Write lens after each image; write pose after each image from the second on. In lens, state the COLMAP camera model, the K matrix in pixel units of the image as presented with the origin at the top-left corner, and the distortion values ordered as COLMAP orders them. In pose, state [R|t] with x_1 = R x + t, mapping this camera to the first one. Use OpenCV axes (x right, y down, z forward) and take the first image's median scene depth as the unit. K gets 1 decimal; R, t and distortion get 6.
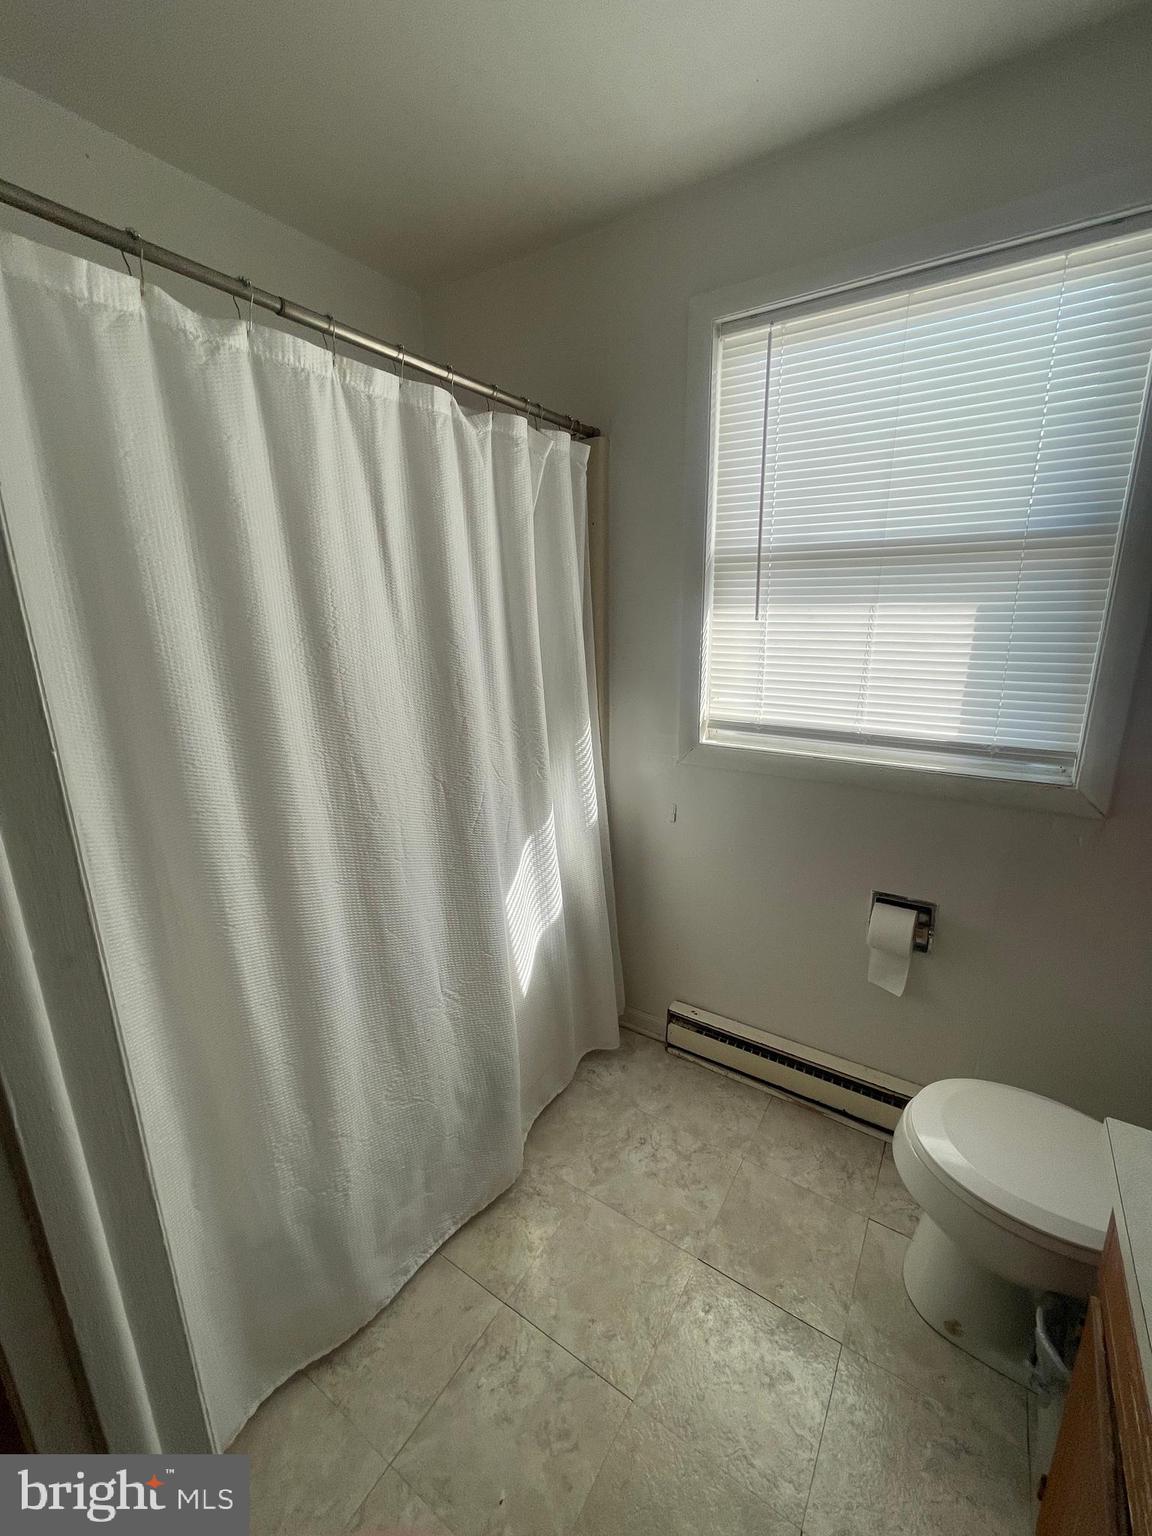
lens RADIAL K [[622.4, 0, 573.5], [0, 622.4, 765.1], [0, 0, 1]] dist [-0.006603, 0.000178]
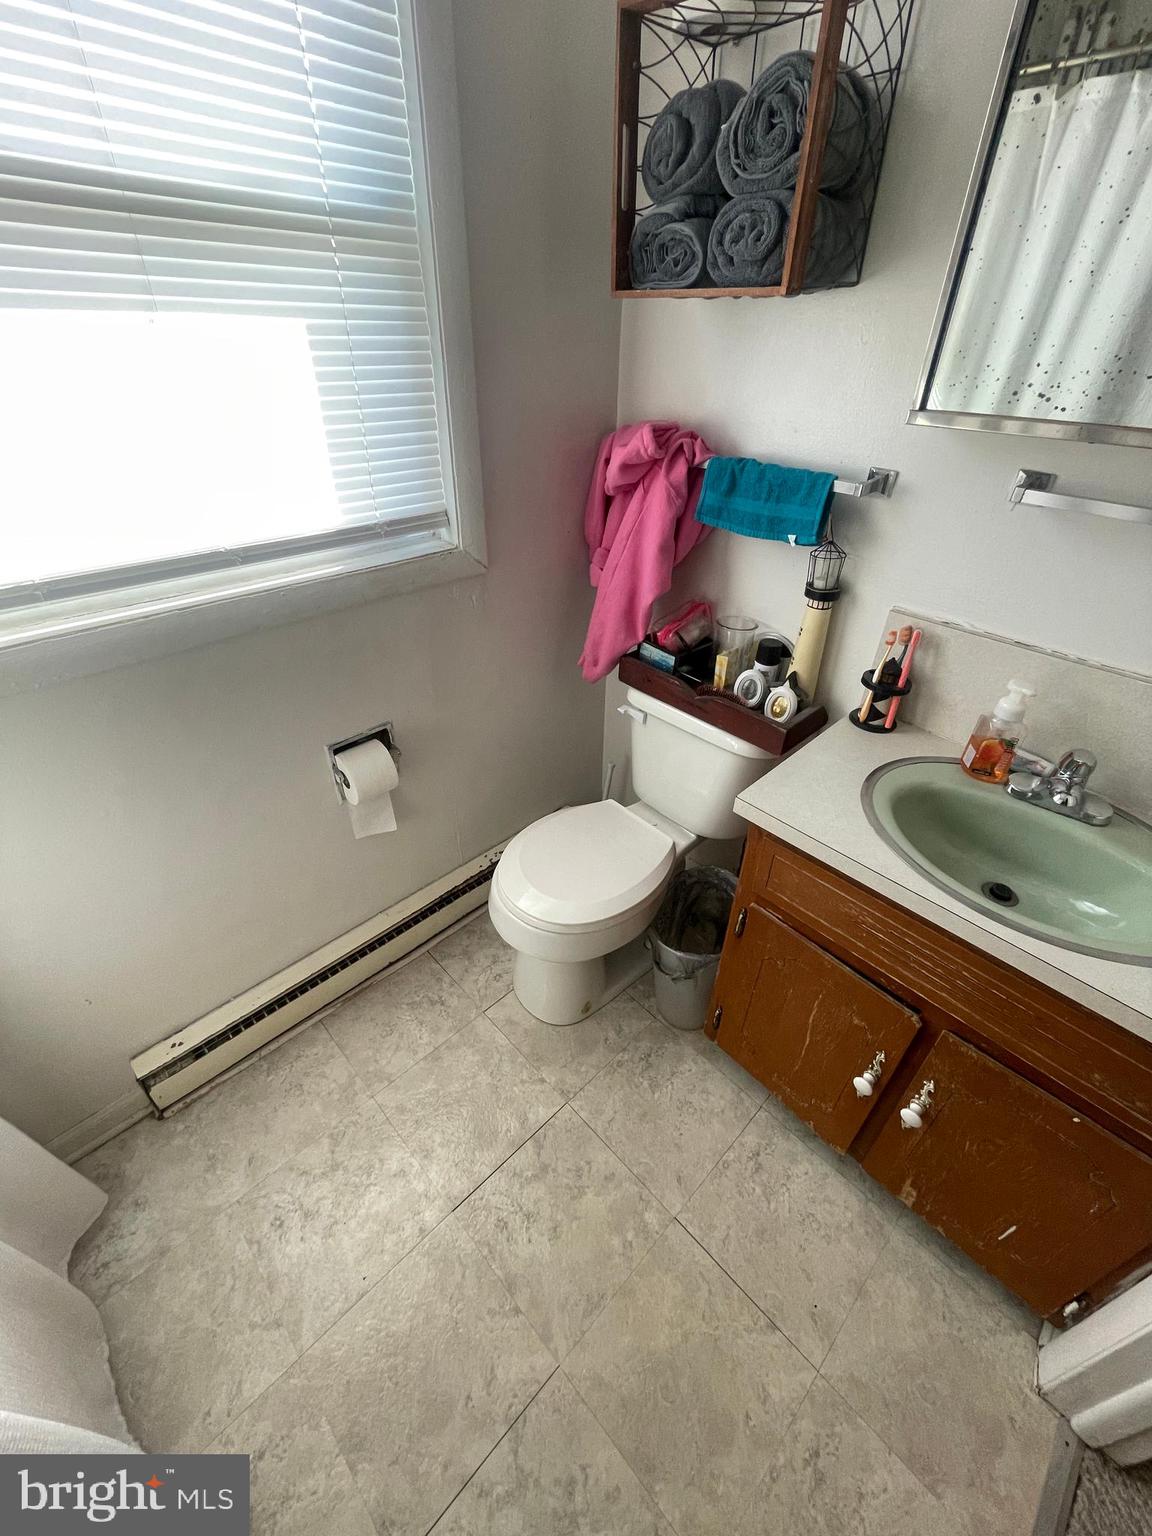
lens RADIAL K [[622.4, 0, 579.1], [0, 622.4, 765.3], [0, 0, 1]] dist [-0.006603, 0.000178]
pose [[0.205547, -0.542706, 0.814384, -0.112991], [0.220134, 0.836467, 0.501861, -0.105696], [-0.953568, 0.076117, 0.291402, 0.461422]]
